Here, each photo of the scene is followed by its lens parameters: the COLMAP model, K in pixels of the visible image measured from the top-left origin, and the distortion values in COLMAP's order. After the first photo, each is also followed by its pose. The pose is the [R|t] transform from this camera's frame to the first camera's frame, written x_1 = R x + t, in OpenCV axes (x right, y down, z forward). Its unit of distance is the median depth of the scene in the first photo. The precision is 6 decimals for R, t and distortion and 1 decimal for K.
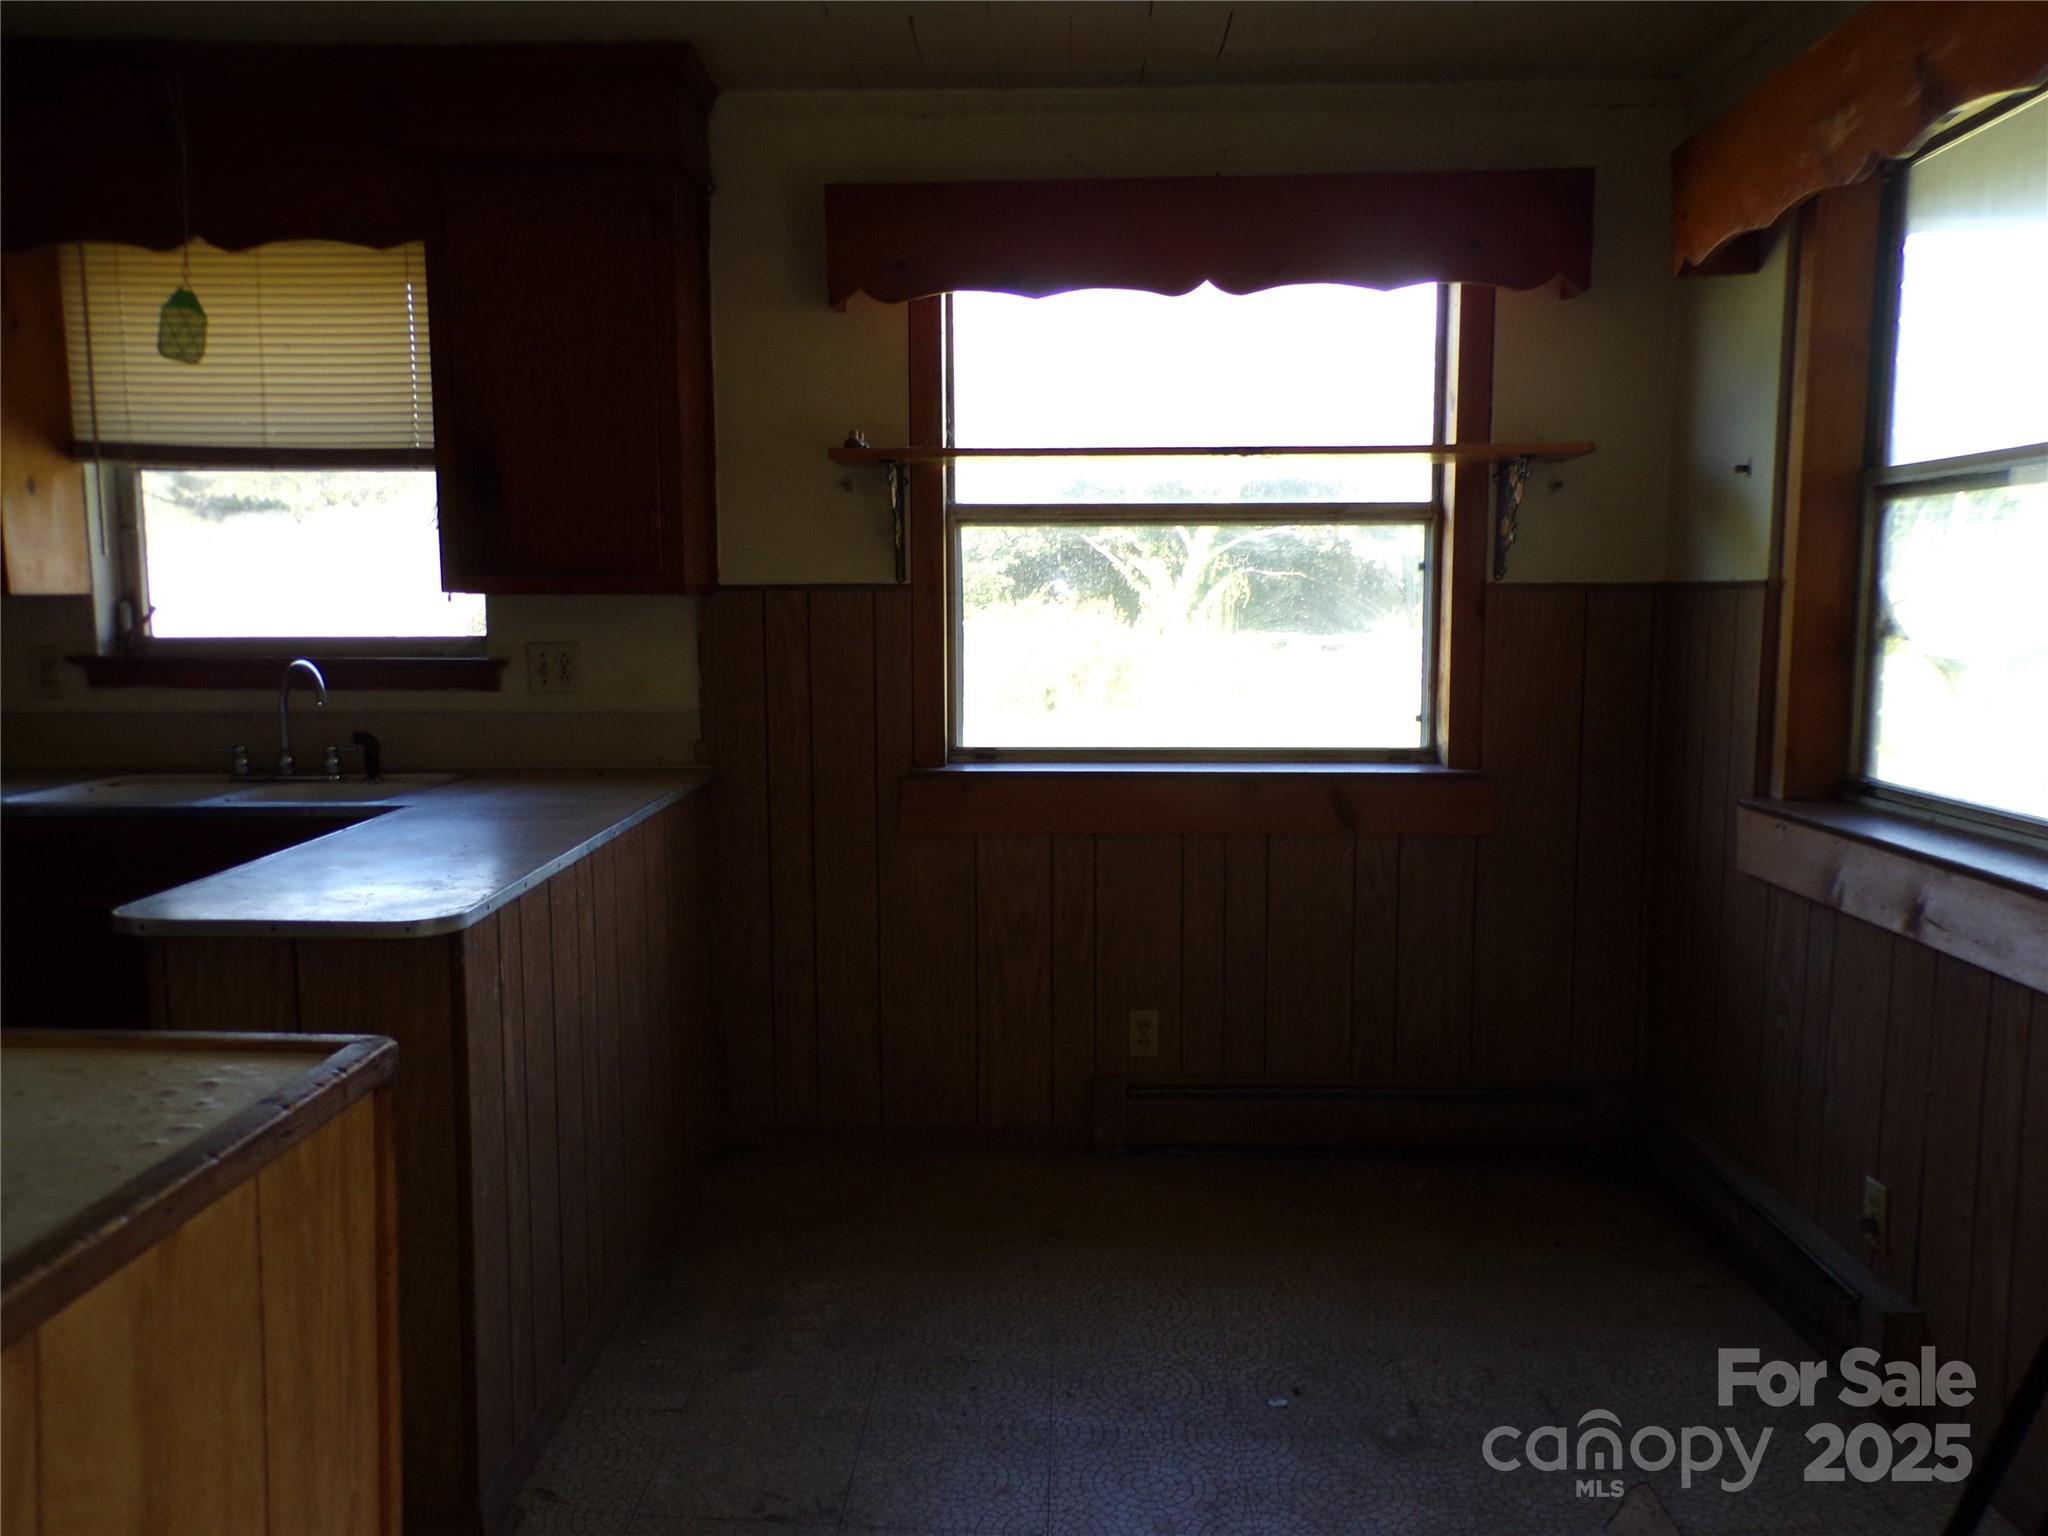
lens RADIAL K [[1660.7, 0, 1021.6], [0, 1660.7, 773.7], [0, 0, 1]] dist [0.028597, 0.014842]
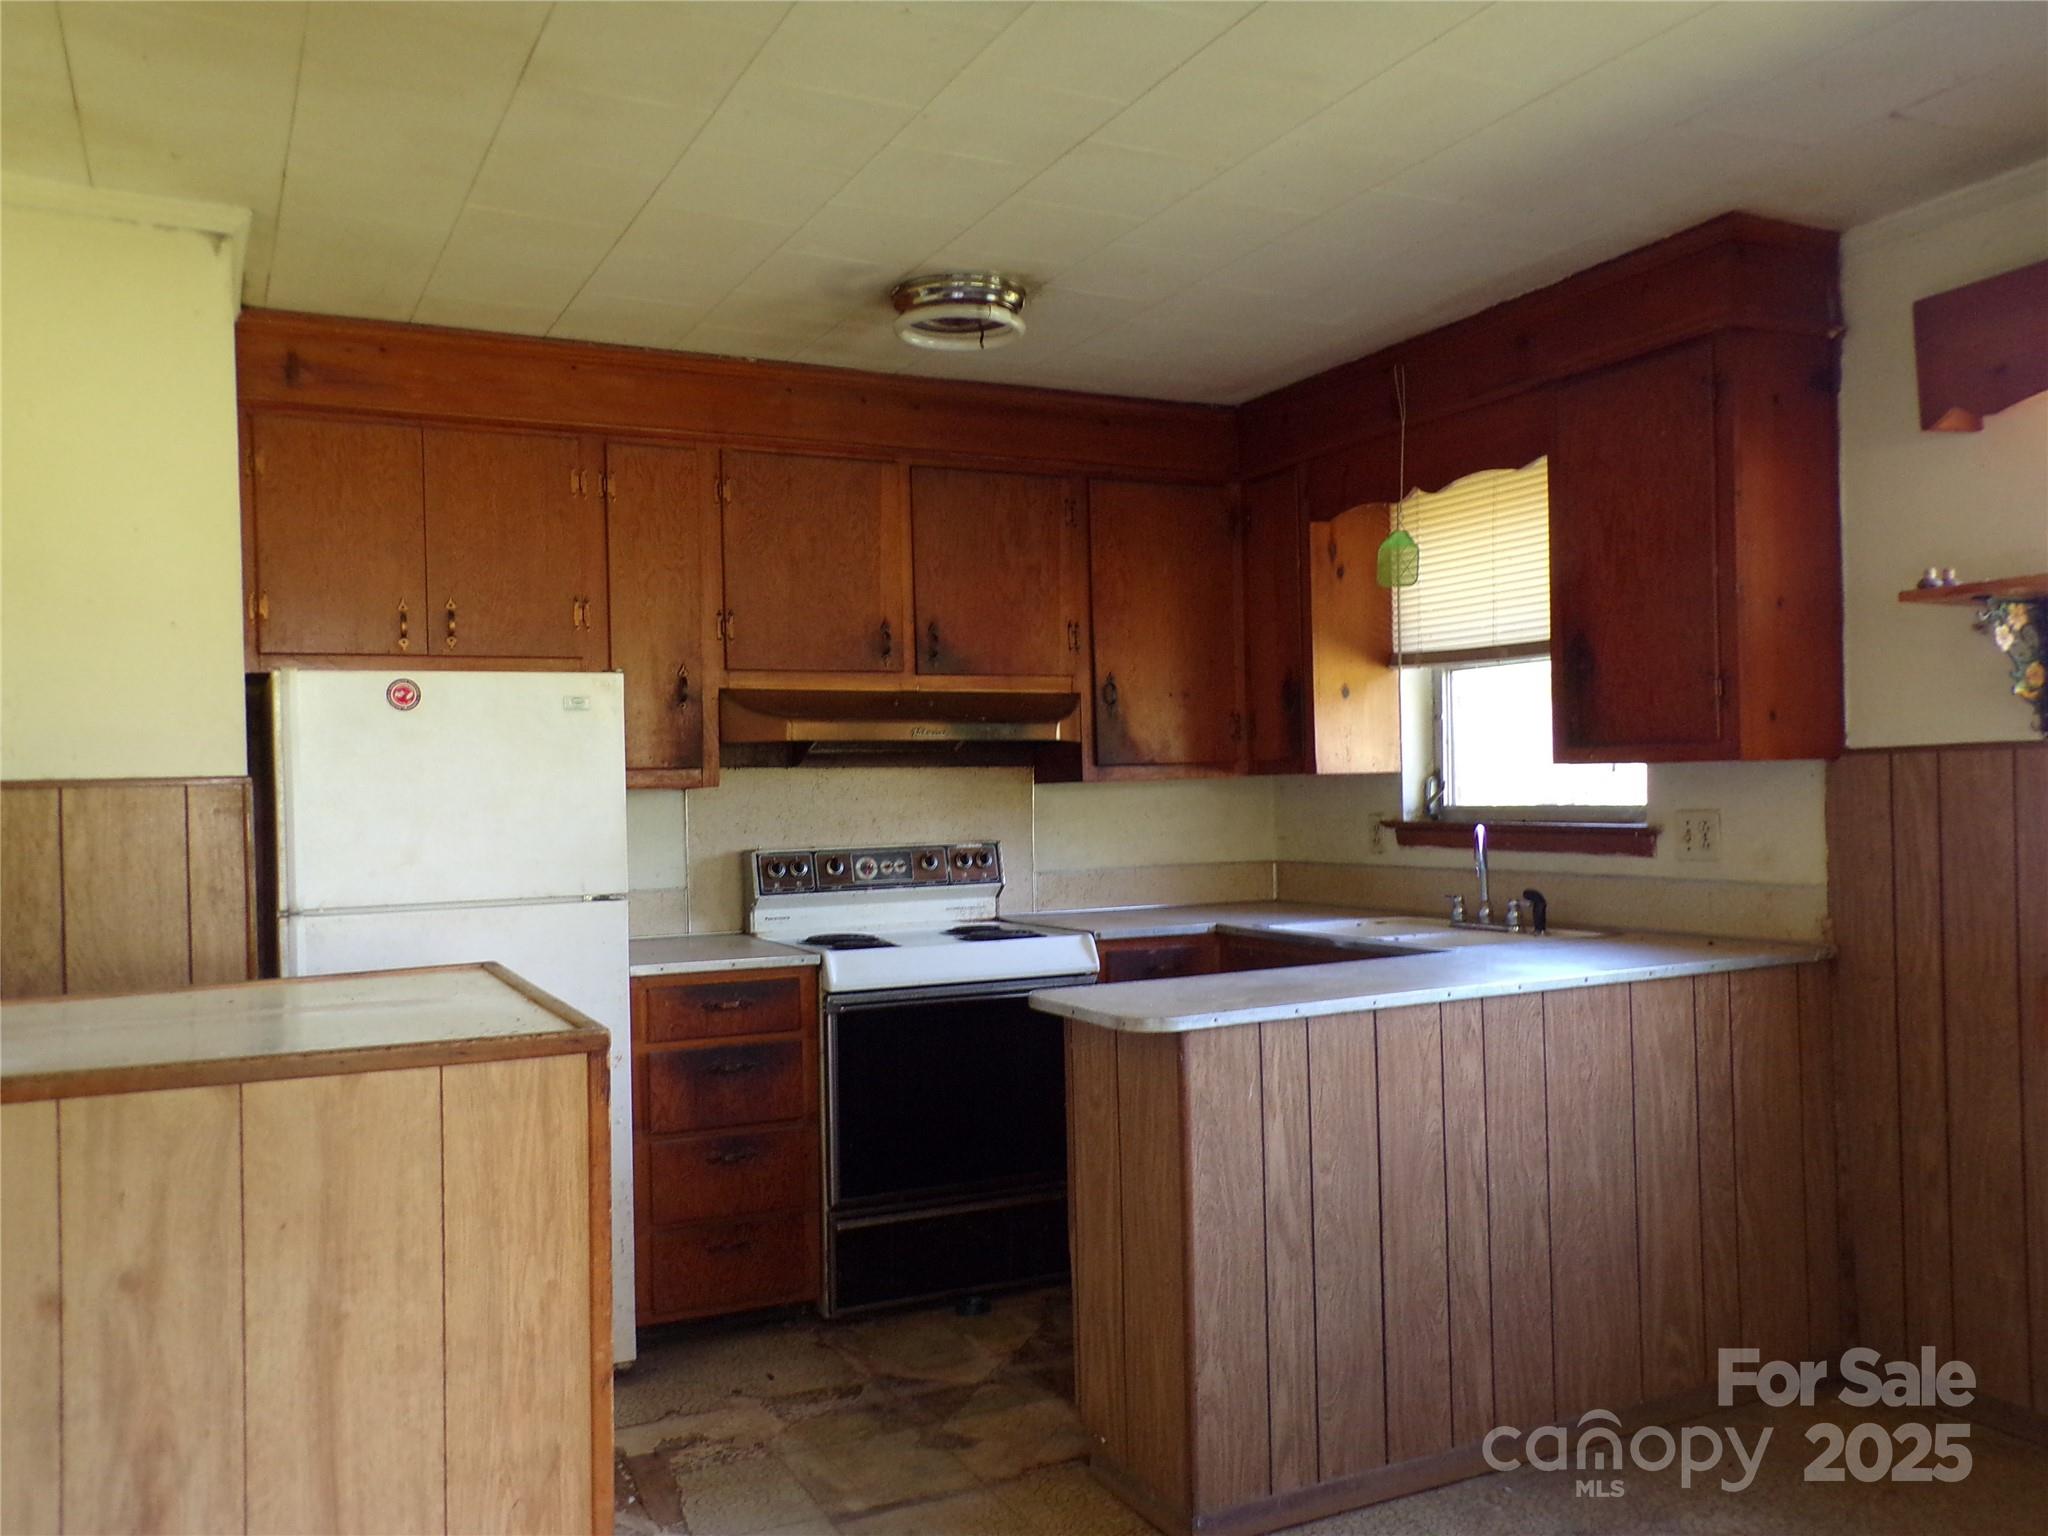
lens RADIAL K [[1660.7, 0, 1023.5], [0, 1660.7, 769.3], [0, 0, 1]] dist [0.028597, 0.014842]
pose [[0.468809, -0.019598, -0.883082, 0.424265], [-0.072498, 0.995527, -0.060581, -0.012675], [0.880319, 0.092423, 0.465291, 0.167851]]
